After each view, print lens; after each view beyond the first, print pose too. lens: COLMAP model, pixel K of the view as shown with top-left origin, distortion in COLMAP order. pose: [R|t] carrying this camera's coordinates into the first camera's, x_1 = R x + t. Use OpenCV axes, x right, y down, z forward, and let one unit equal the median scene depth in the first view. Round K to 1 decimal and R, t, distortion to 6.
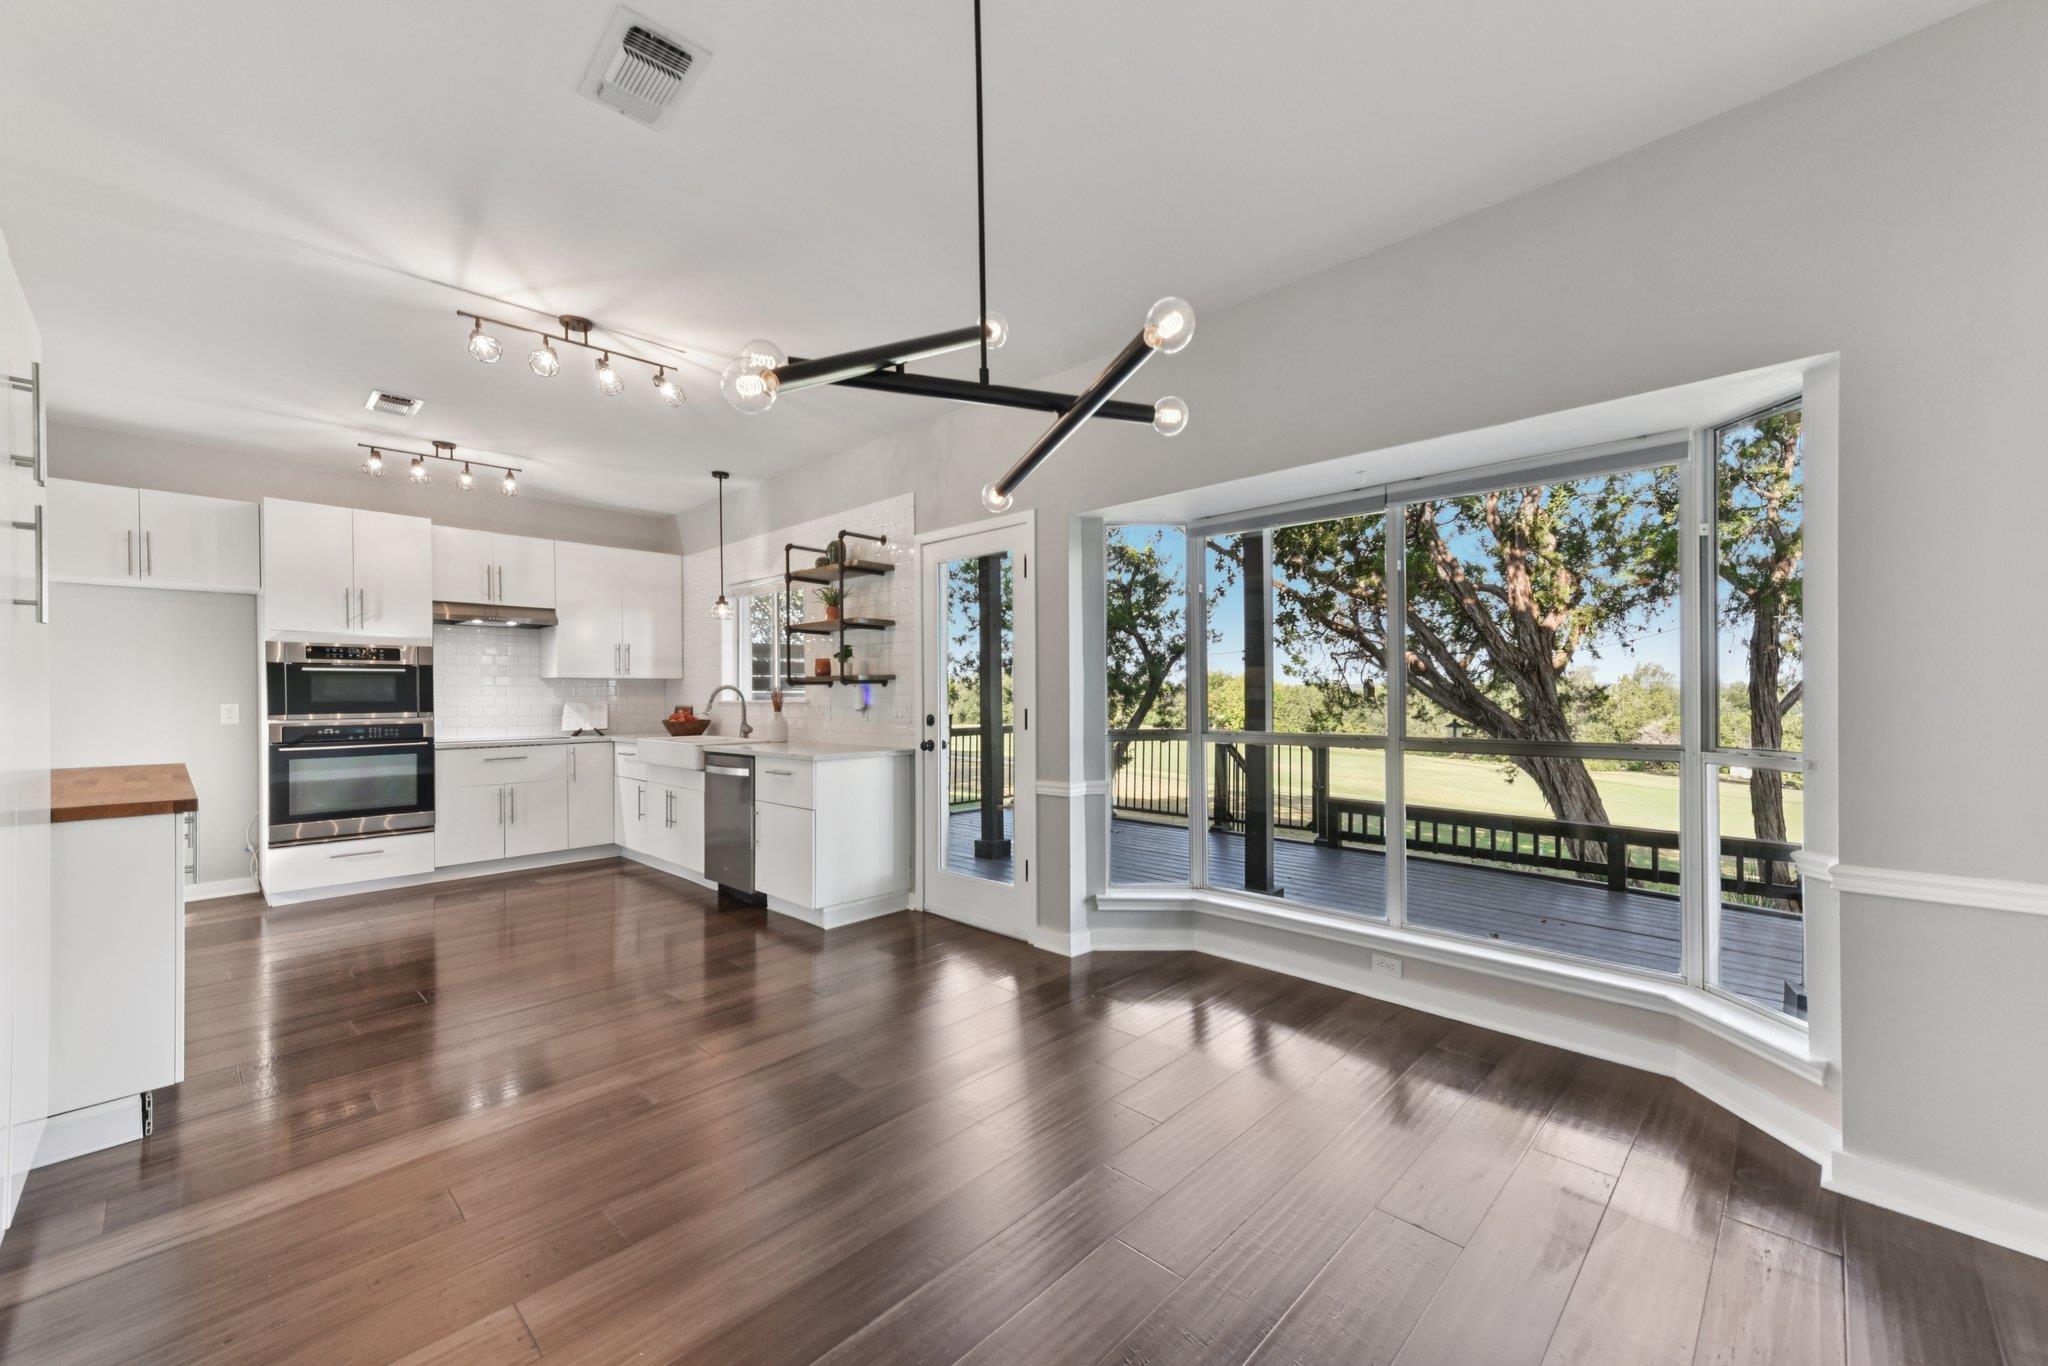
lens RADIAL K [[787.2, 0, 1013.2], [0, 787.2, 699.1], [0, 0, 1]] dist [0.018419, 0.000091]
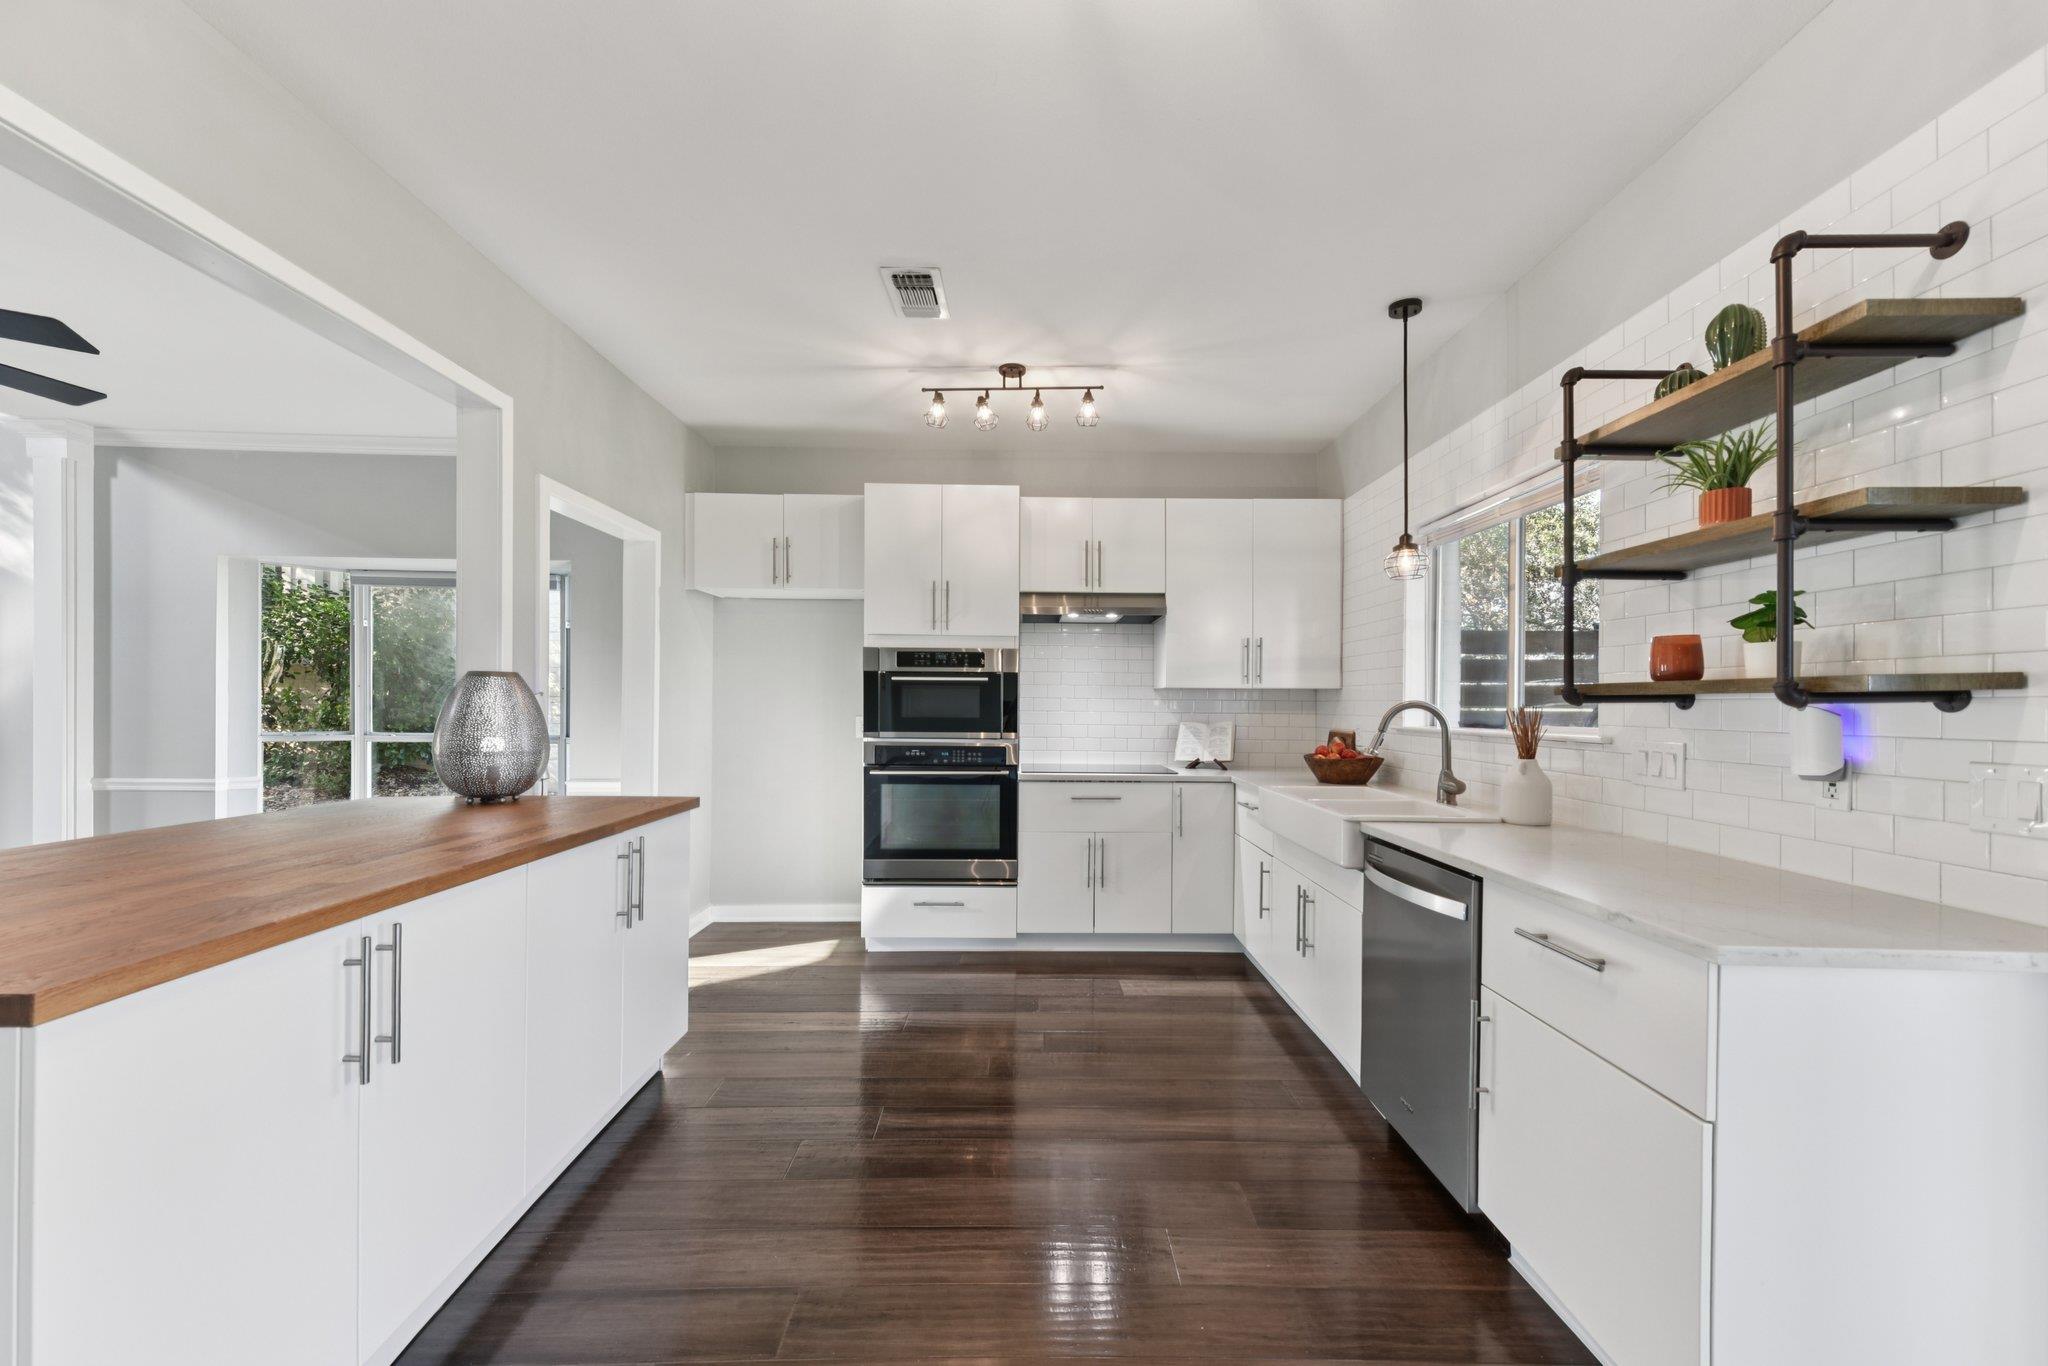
lens RADIAL K [[787.2, 0, 1013.2], [0, 787.2, 699.1], [0, 0, 1]] dist [0.018419, 0.000091]
pose [[0.682601, 0.006504, -0.730762, -0.168288], [-0.015245, 0.999870, -0.005342, -0.012591], [0.730632, 0.014787, 0.682611, 0.470793]]
